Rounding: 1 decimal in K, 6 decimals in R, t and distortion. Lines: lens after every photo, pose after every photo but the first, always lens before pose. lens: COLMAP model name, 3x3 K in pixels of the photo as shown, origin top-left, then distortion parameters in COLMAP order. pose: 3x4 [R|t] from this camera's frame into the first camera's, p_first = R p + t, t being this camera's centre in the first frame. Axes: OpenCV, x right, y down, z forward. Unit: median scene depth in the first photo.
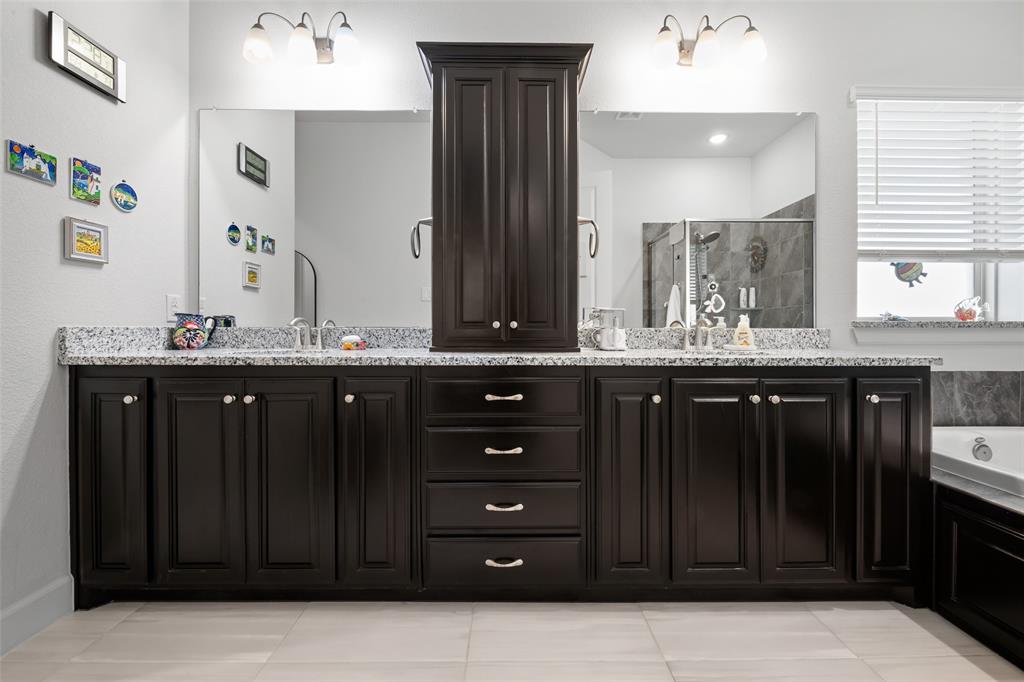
lens RADIAL K [[411.2, 0, 512.6], [0, 411.2, 333.7], [0, 0, 1]] dist [0.001902, 0.000329]
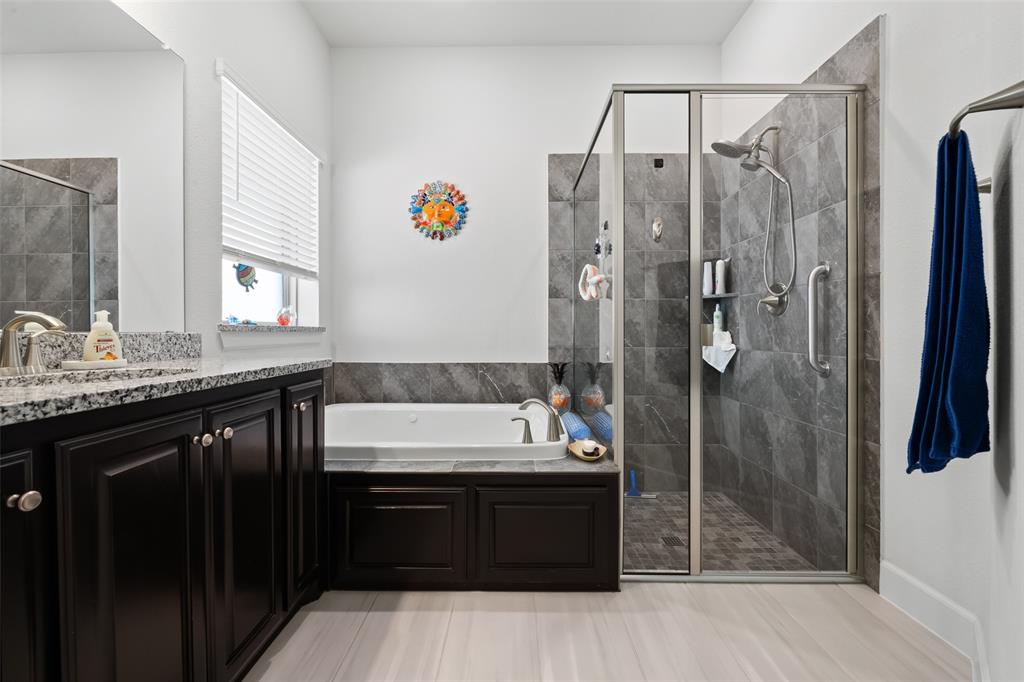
lens RADIAL K [[411.2, 0, 511.8], [0, 411.2, 334.1], [0, 0, 1]] dist [0.001902, 0.000329]
pose [[0.024472, -0.004967, 0.999688, -0.055677], [0.011445, 0.999924, 0.004688, -0.008001], [-0.999635, 0.011326, 0.024527, 0.451338]]
